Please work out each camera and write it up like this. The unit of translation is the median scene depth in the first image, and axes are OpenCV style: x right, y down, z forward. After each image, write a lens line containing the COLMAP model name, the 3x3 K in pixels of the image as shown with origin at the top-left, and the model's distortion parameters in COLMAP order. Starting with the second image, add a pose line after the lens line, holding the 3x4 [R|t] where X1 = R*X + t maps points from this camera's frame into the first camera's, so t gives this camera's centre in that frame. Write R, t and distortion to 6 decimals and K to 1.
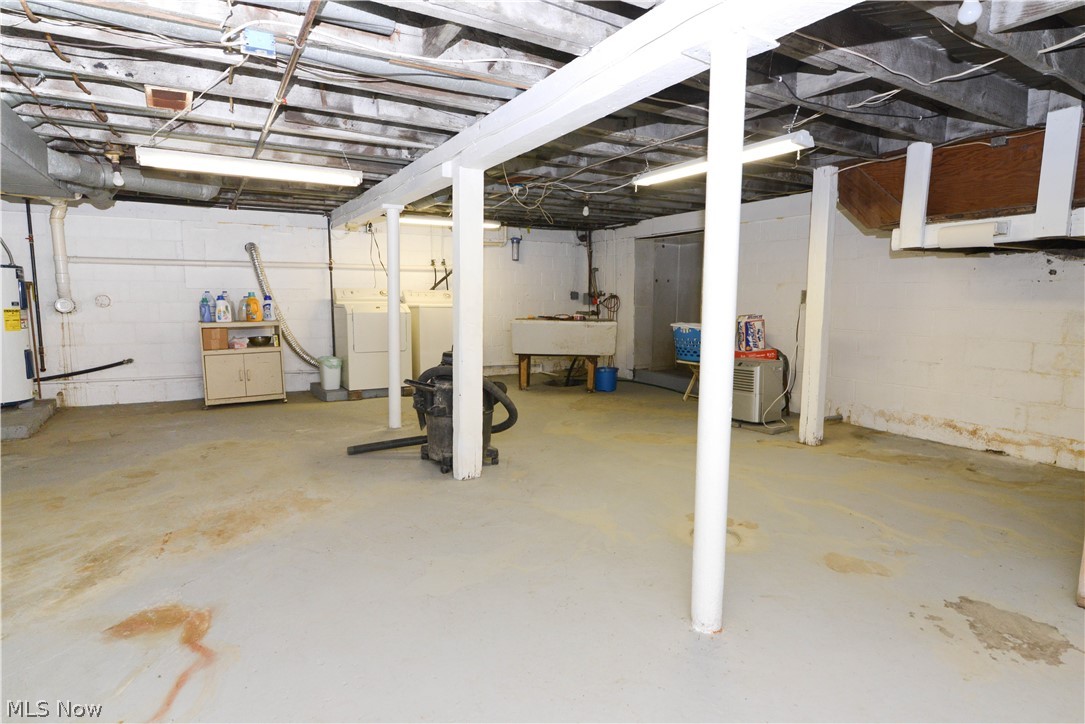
lens RADIAL K [[581.4, 0, 542.5], [0, 581.4, 362.0], [0, 0, 1]] dist [-0.001926, -0.000671]
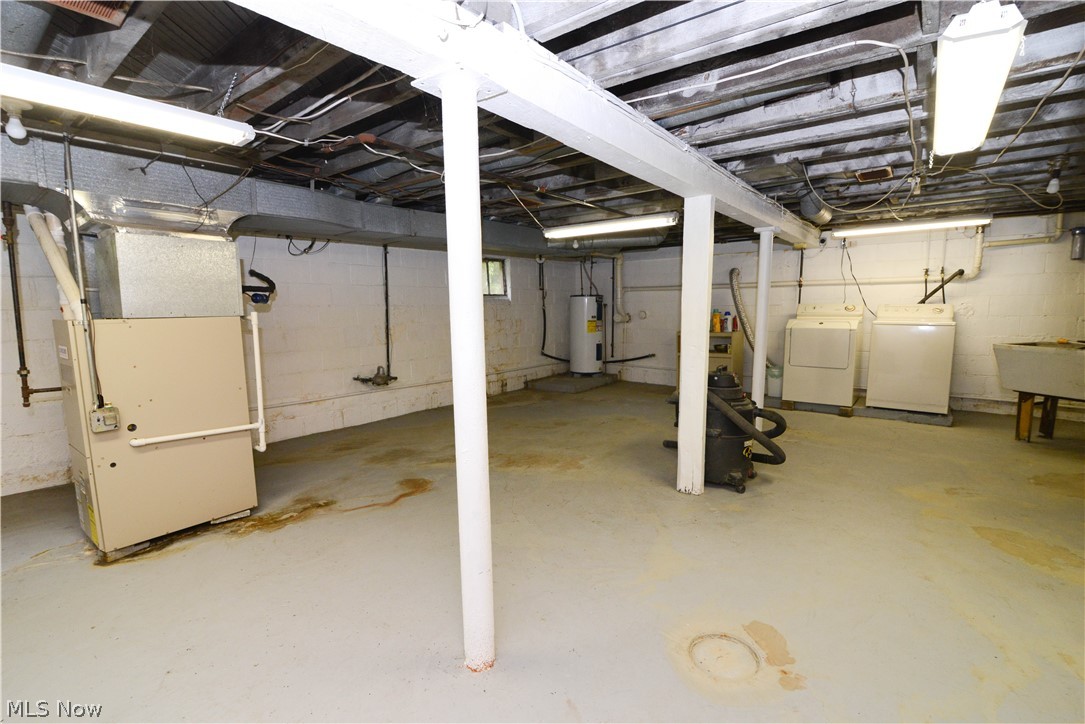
lens RADIAL K [[497.1, 0, 542.5], [0, 497.1, 362.0], [0, 0, 1]] dist [-0.020441, 0.000067]
pose [[0.375996, 0.095233, -0.921715, 0.521113], [-0.091482, 0.993660, 0.065348, -0.061344], [0.922094, 0.059749, 0.382324, 0.367498]]
